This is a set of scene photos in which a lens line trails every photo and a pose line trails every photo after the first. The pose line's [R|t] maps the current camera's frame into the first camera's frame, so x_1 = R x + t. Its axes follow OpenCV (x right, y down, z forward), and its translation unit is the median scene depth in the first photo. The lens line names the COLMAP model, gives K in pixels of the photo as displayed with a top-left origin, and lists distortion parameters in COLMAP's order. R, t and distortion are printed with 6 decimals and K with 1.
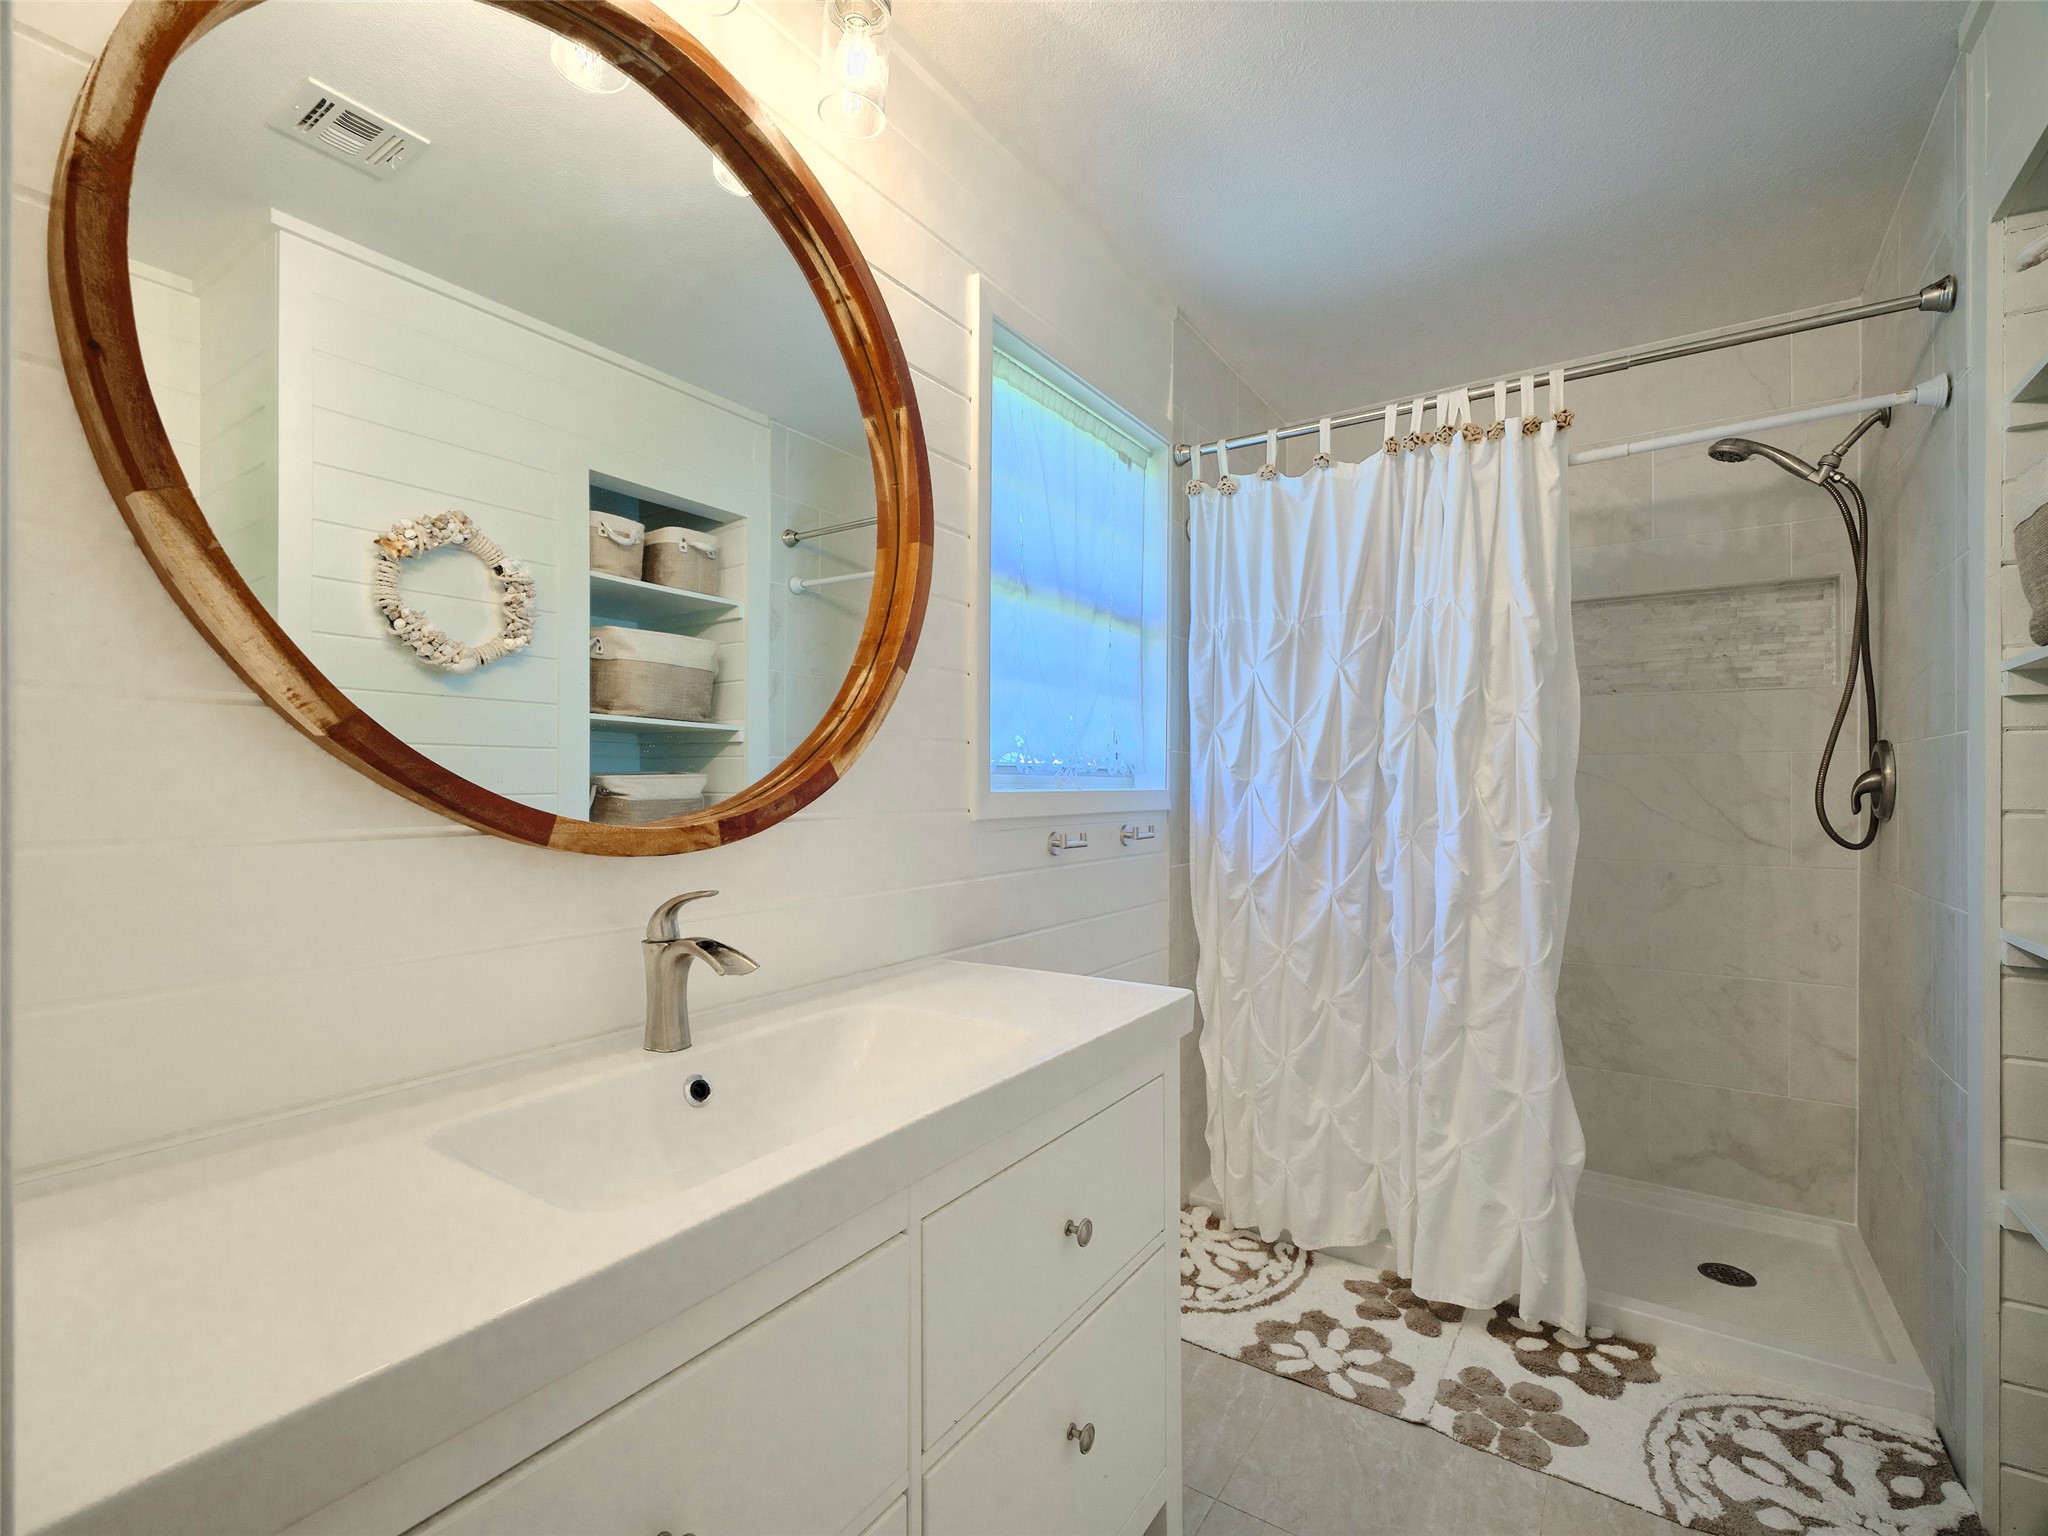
lens RADIAL K [[931.6, 0, 1027.4], [0, 931.6, 803.8], [0, 0, 1]] dist [-0.002672, 0.000869]
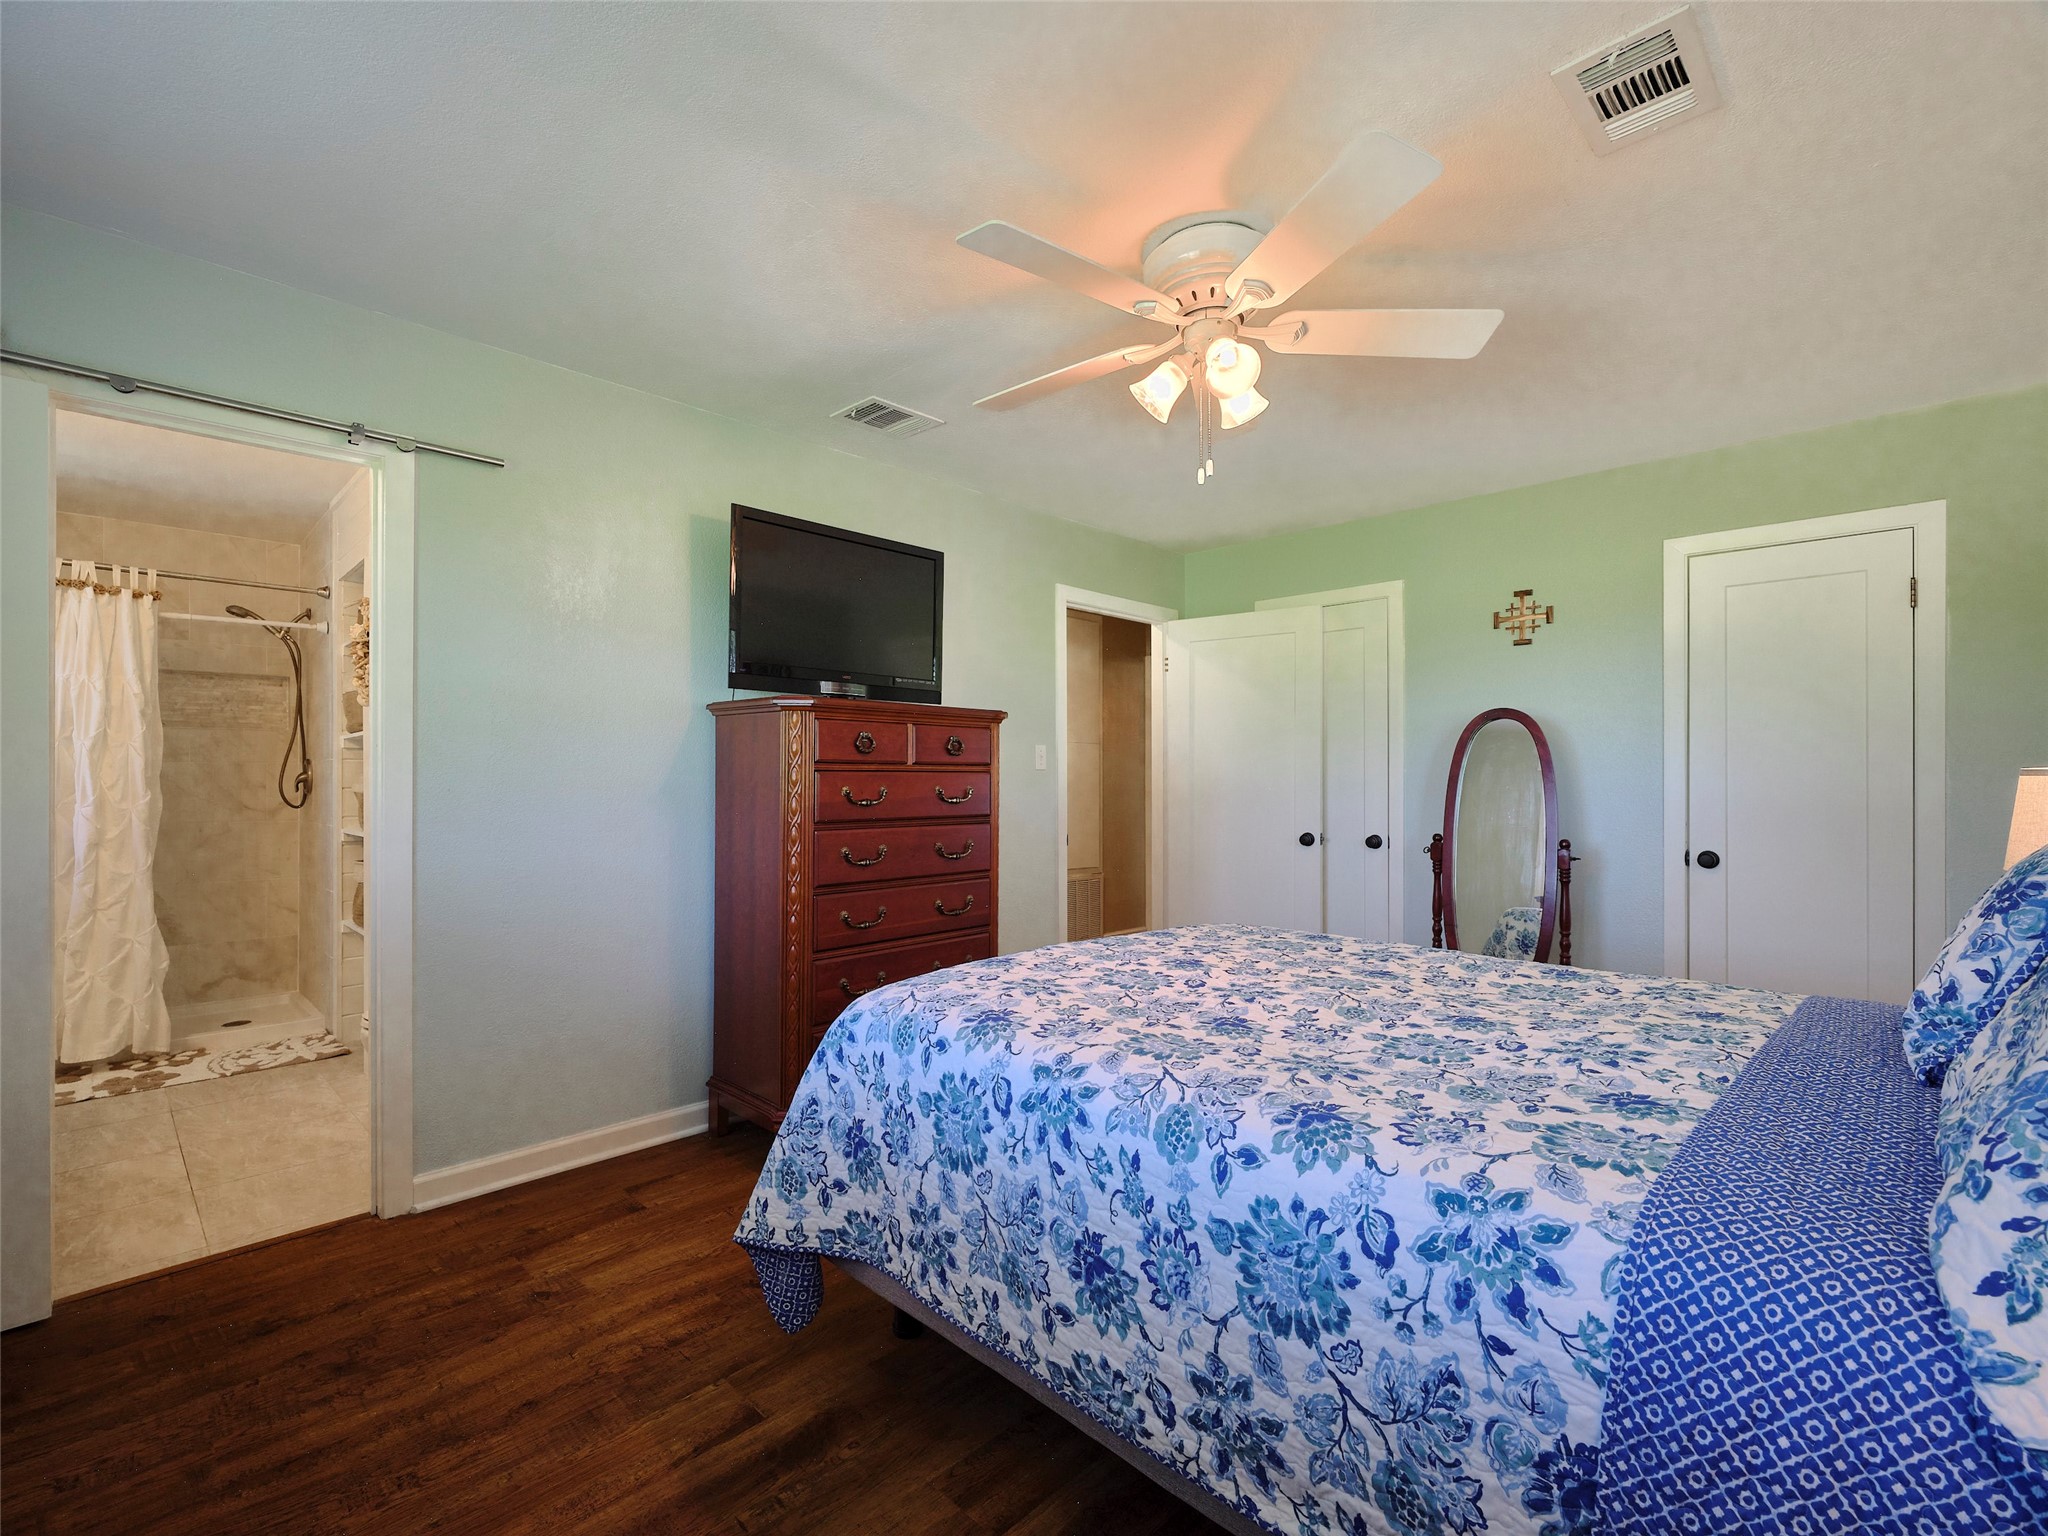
lens RADIAL K [[932.6, 0, 1009.8], [0, 932.6, 761.6], [0, 0, 1]] dist [-0.001864, 0.000840]
pose [[0.196719, 0.015887, 0.980331, -0.988911], [0.016548, 0.999673, -0.019521, 0.010747], [-0.980320, 0.020062, 0.196392, -1.145104]]
